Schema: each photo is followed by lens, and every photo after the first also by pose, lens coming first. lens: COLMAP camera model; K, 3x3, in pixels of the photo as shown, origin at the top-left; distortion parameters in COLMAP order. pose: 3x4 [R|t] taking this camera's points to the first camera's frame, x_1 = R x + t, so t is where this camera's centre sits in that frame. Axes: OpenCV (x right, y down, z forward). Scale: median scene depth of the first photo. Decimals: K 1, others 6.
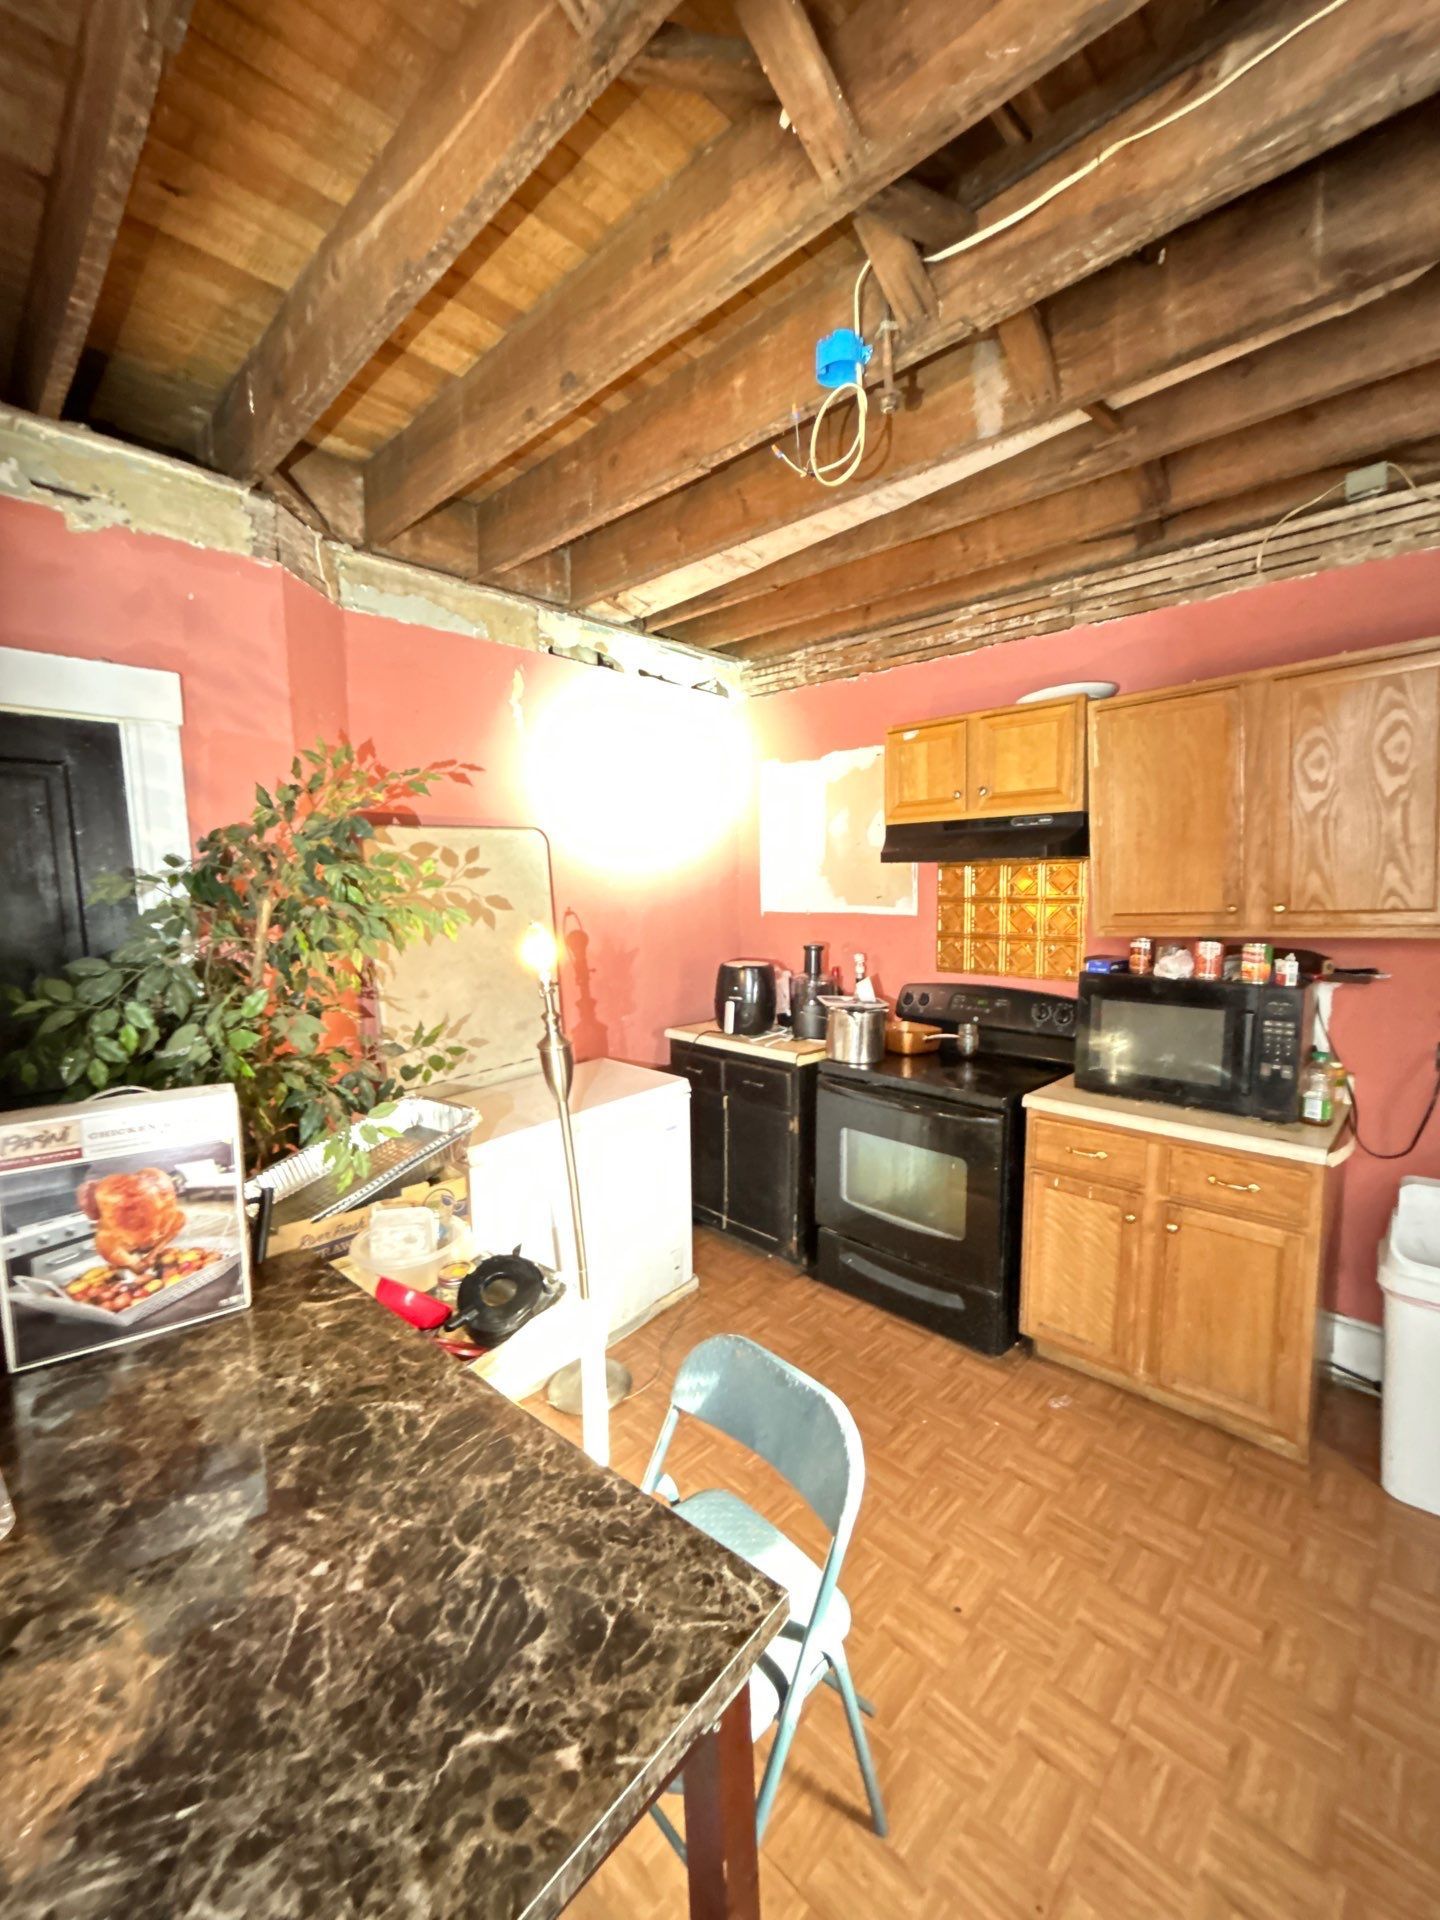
lens RADIAL K [[778.1, 0, 720.6], [0, 778.1, 960.4], [0, 0, 1]] dist [0.002672, 0.000363]
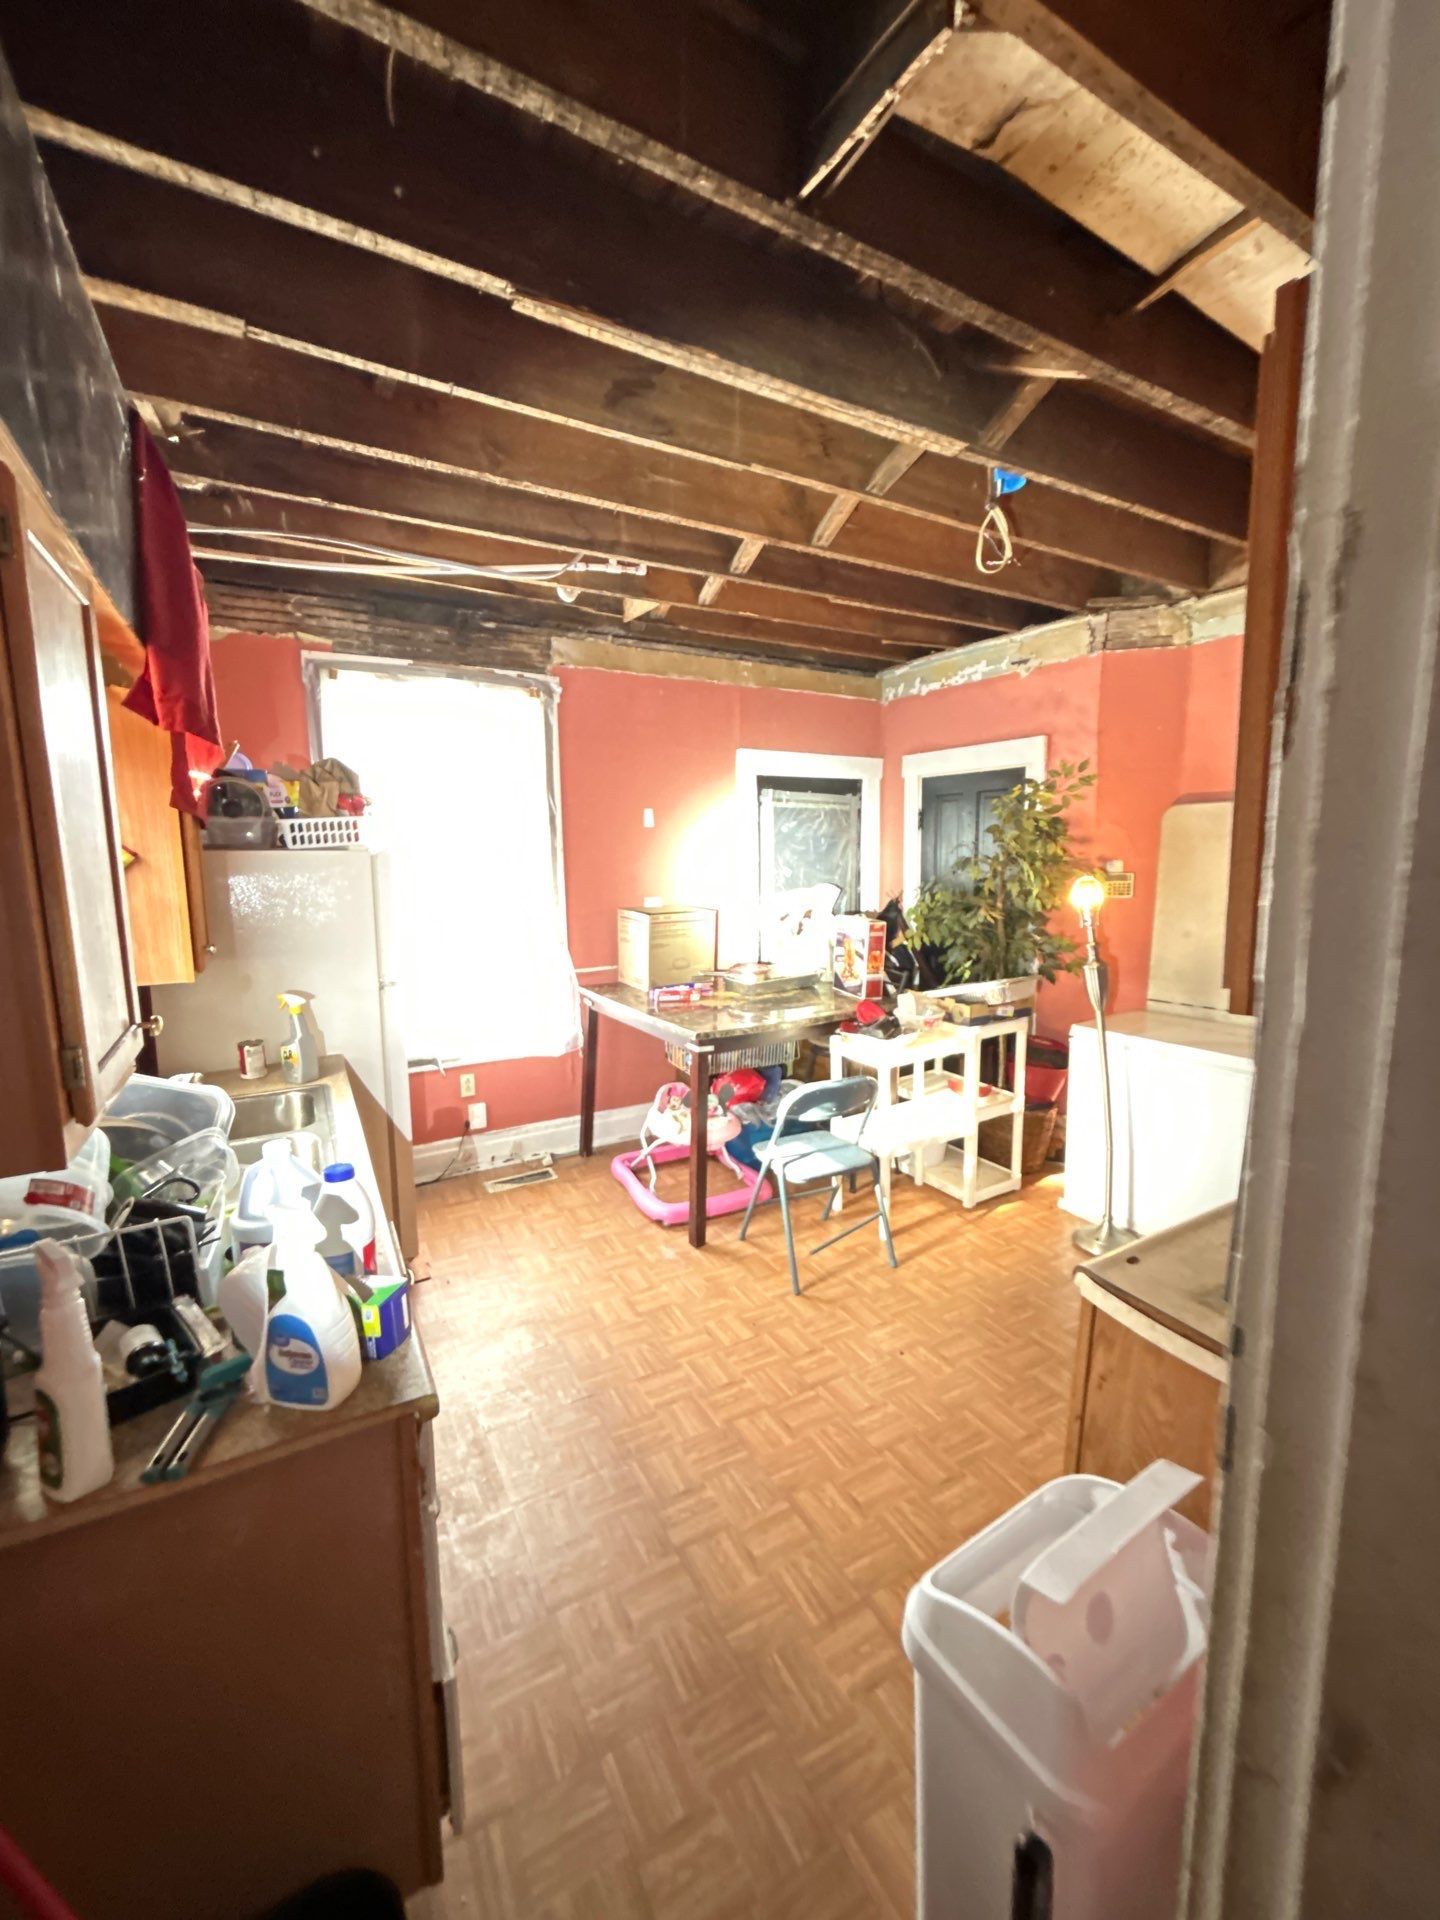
lens RADIAL K [[778.1, 0, 725.0], [0, 778.1, 953.8], [0, 0, 1]] dist [0.002672, 0.000363]
pose [[-0.276408, 0.148611, -0.949480, 2.234339], [-0.095883, 0.978778, 0.181110, -0.175986], [0.956245, 0.141099, -0.256293, 1.274621]]
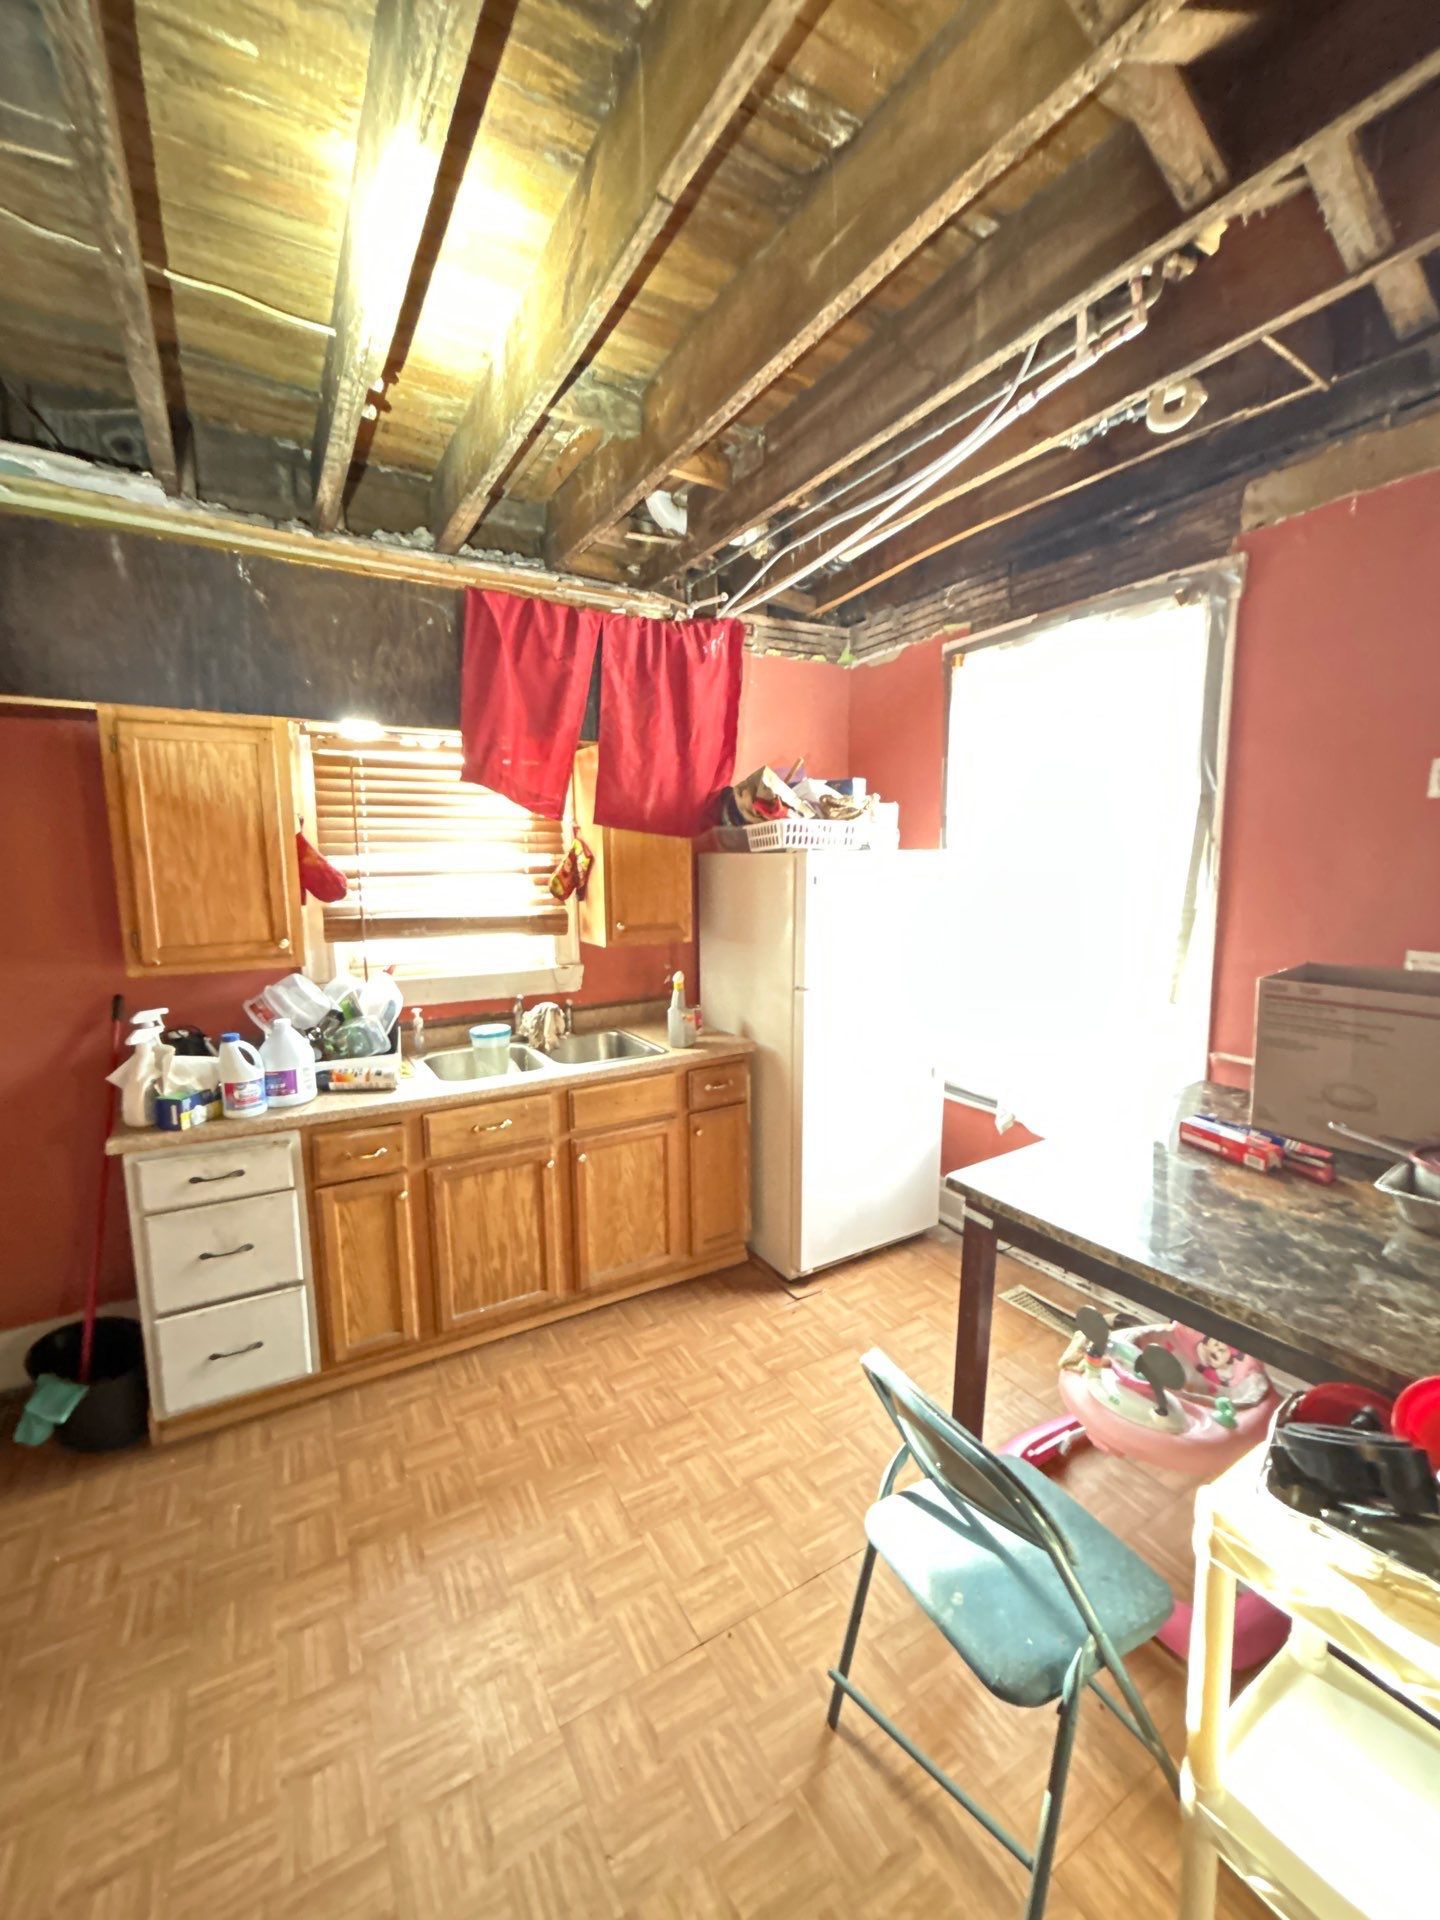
lens RADIAL K [[778.1, 0, 711.6], [0, 778.1, 954.6], [0, 0, 1]] dist [0.002672, 0.000363]
pose [[-0.965309, -0.011243, 0.260867, 0.099446], [0.051436, 0.971308, 0.232195, -0.208839], [-0.255992, 0.237558, -0.937035, 1.888369]]
